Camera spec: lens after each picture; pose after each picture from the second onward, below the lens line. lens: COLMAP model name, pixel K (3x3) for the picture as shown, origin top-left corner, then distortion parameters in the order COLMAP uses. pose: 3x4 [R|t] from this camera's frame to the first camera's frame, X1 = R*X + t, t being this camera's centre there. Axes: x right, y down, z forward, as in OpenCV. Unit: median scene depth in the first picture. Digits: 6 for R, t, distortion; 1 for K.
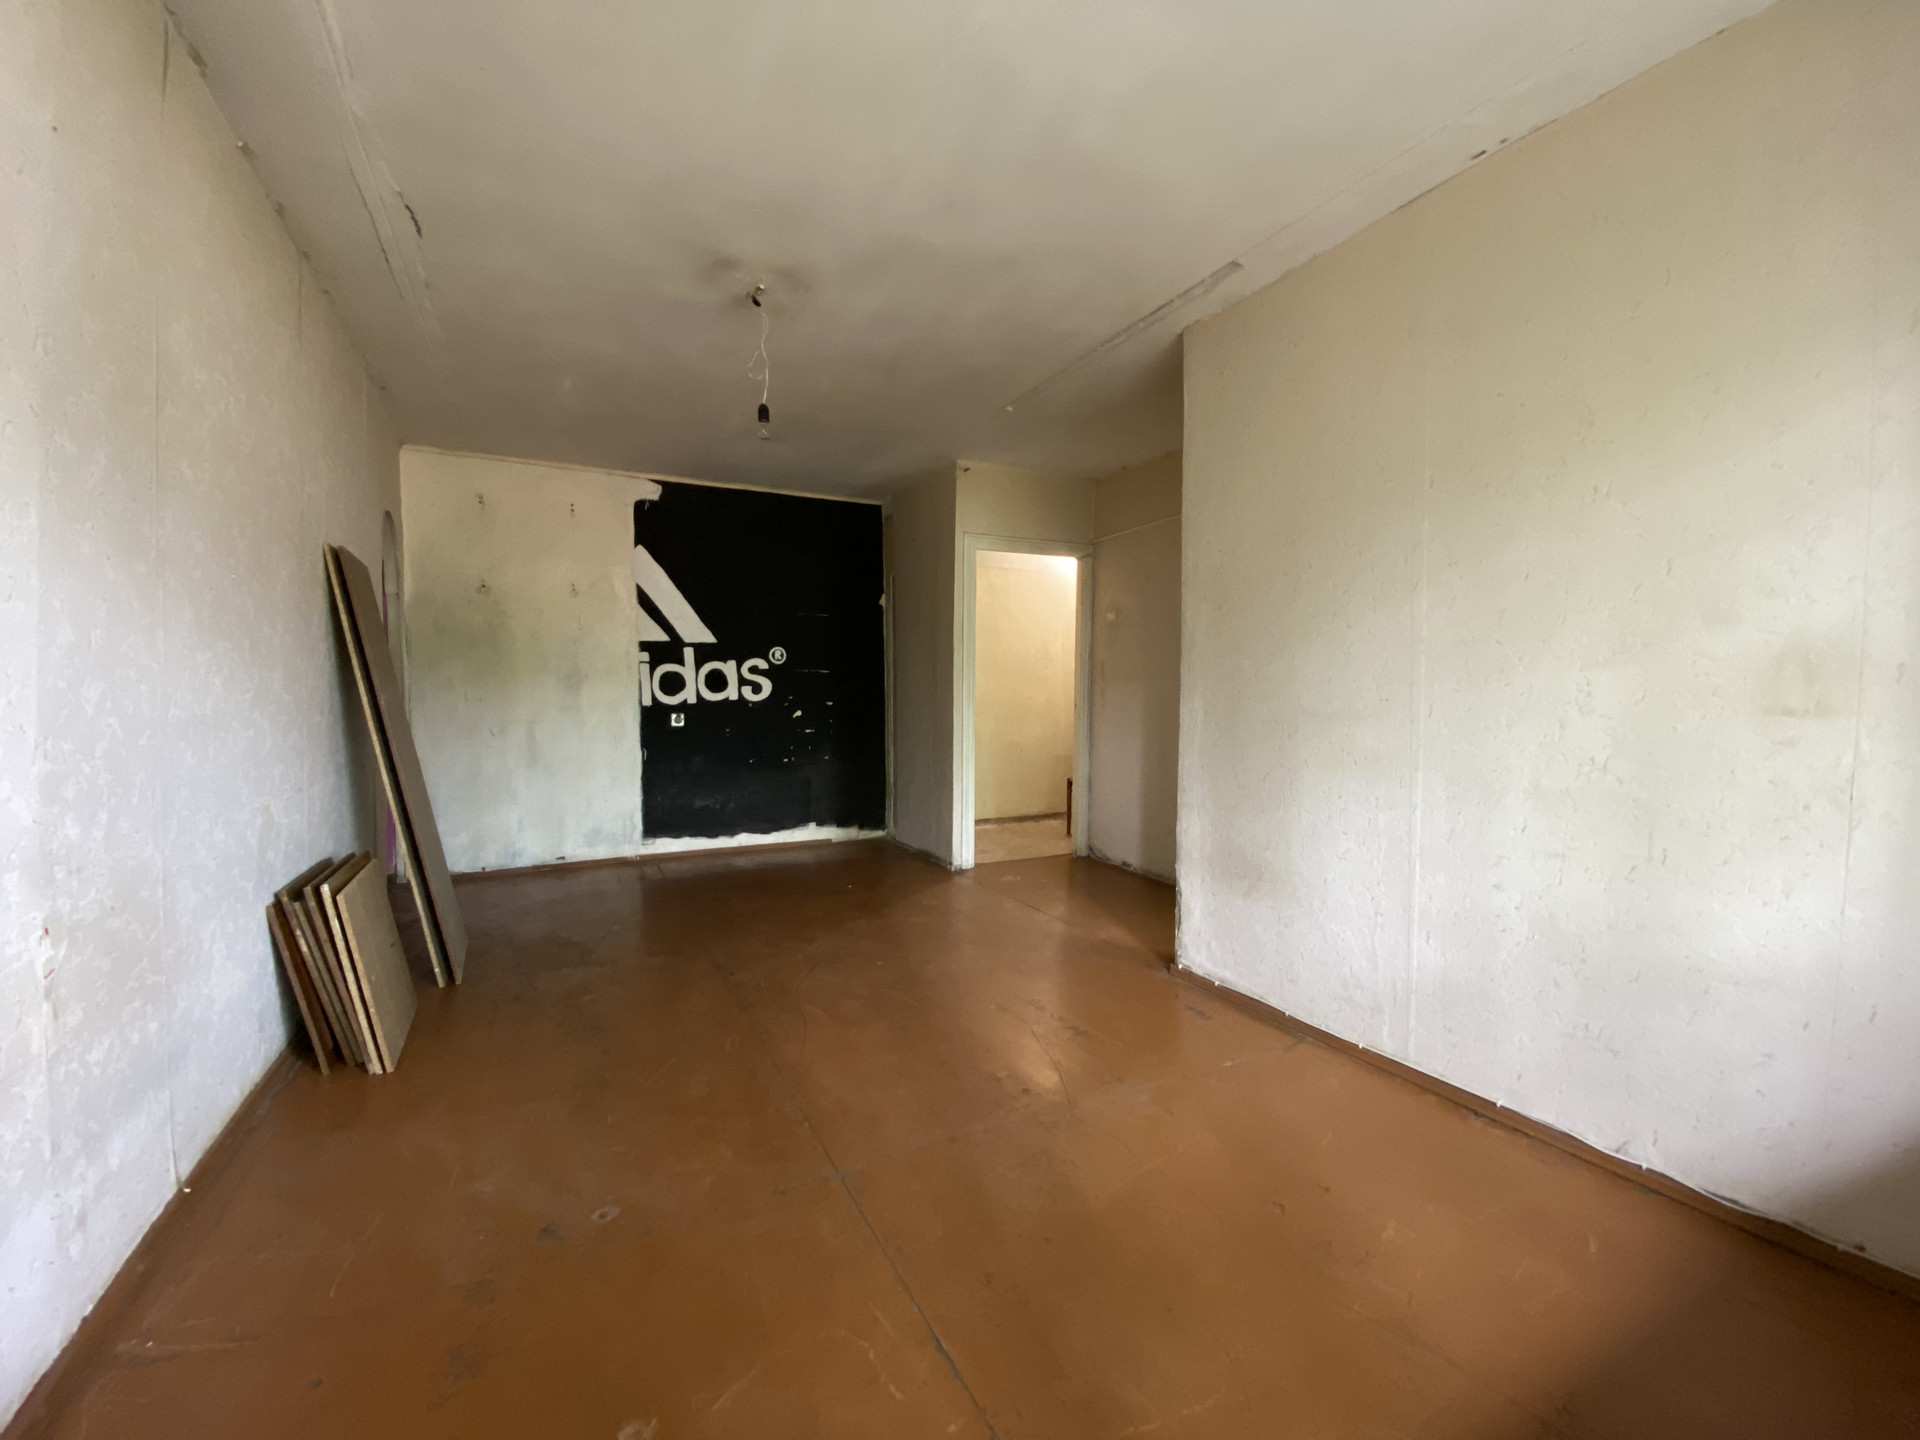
lens RADIAL K [[793.0, 0, 960.0], [0, 793.0, 720.0], [0, 0, 1]] dist [-0.000024, -0.000147]
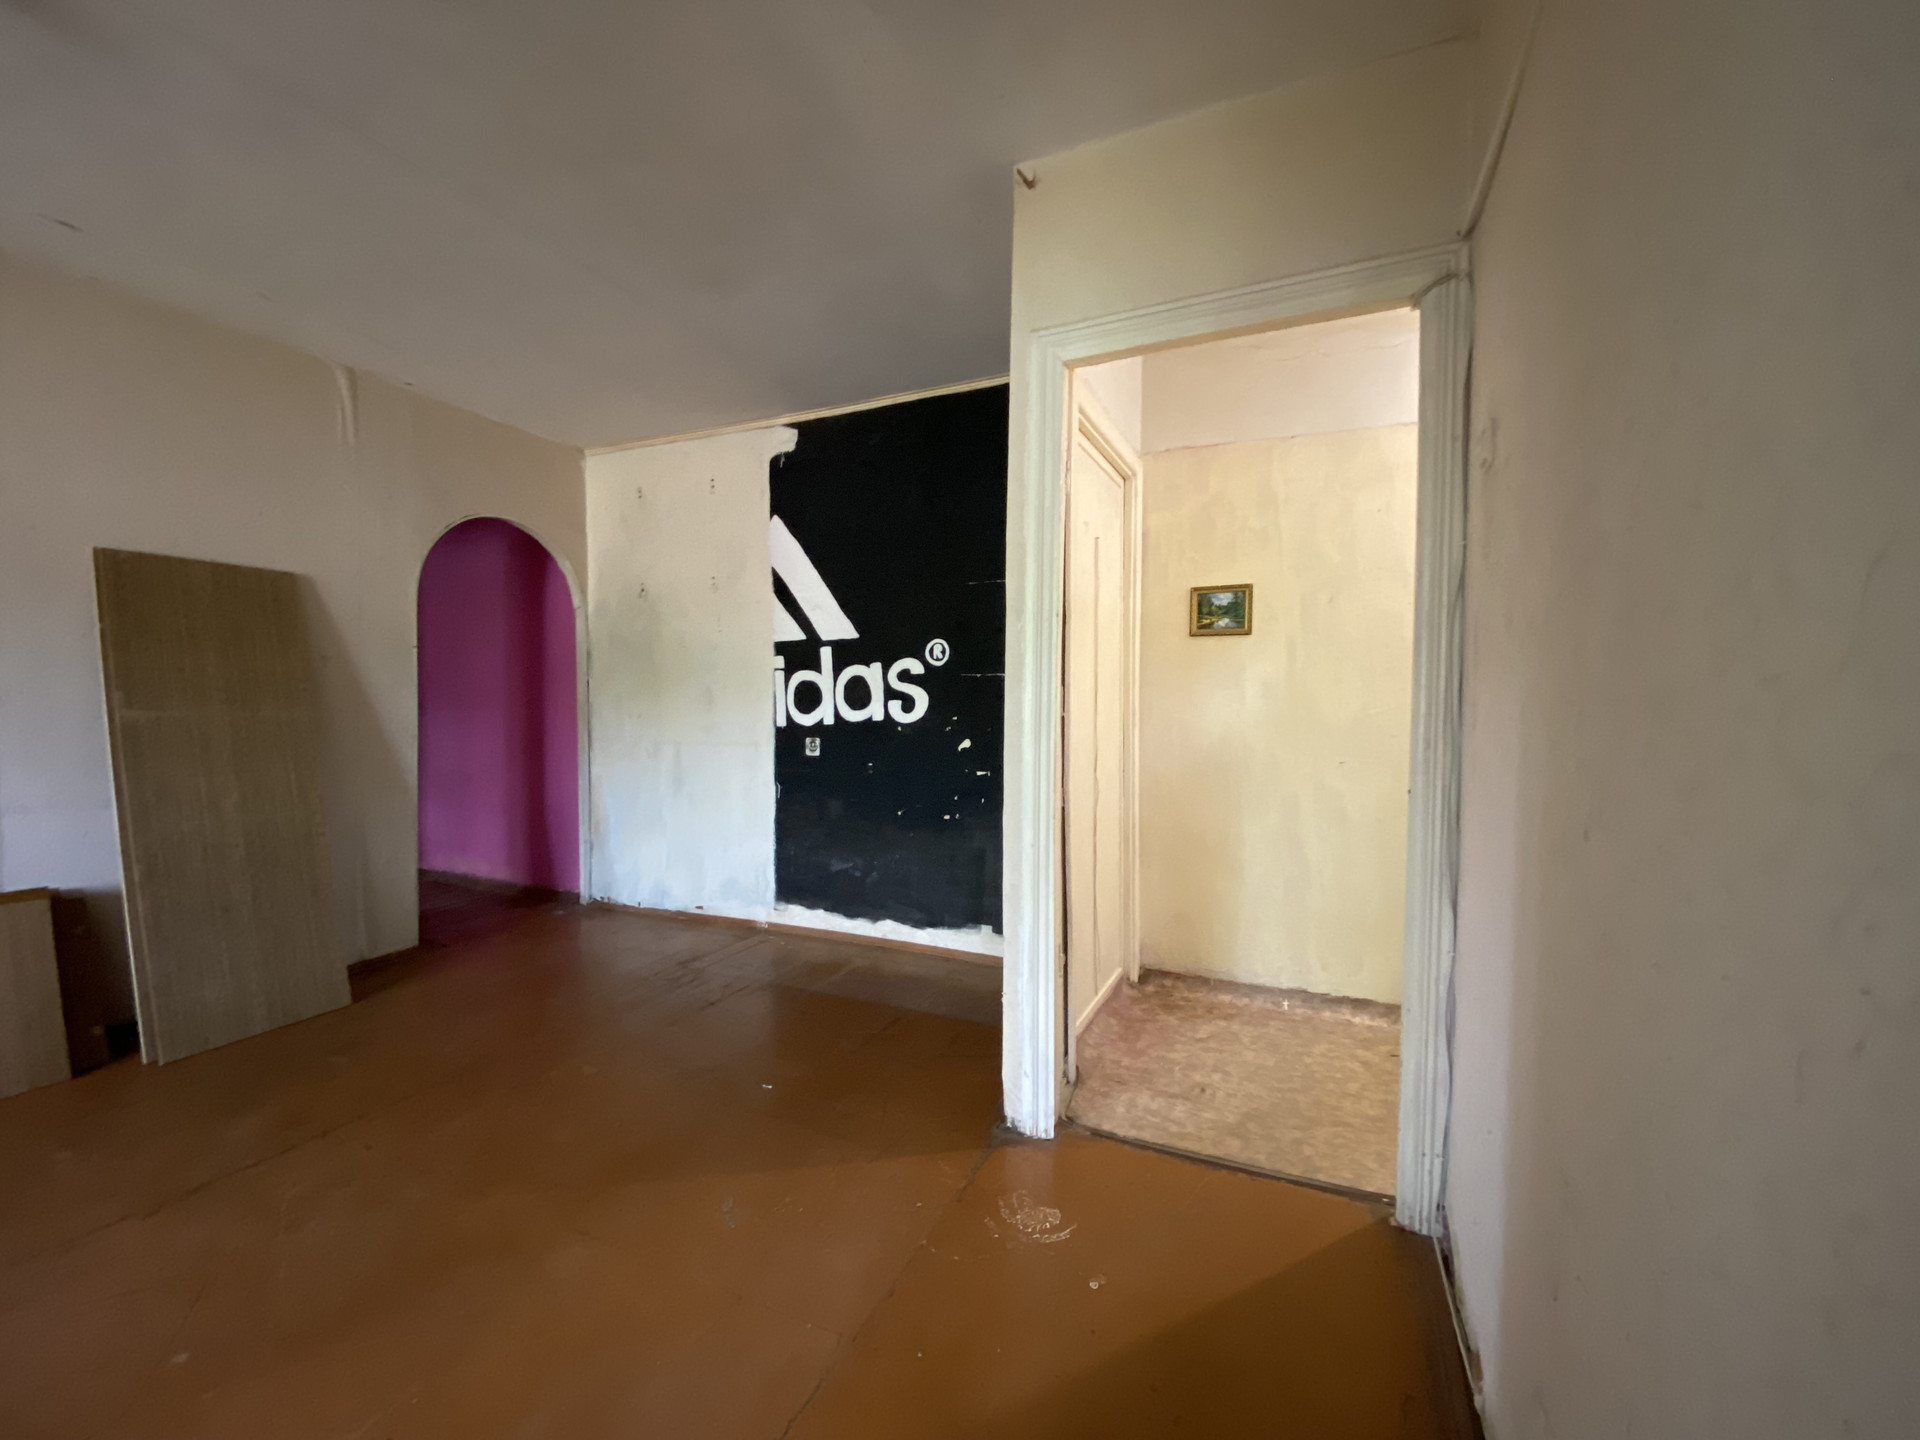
lens RADIAL K [[775.4, 0, 960.0], [0, 775.4, 720.0], [0, 0, 1]] dist [0.028904, -0.000044]
pose [[0.625531, 0.018815, -0.779973, 0.286526], [-0.028107, 0.999604, 0.001571, -0.030064], [0.779693, 0.020940, 0.625812, 0.662743]]
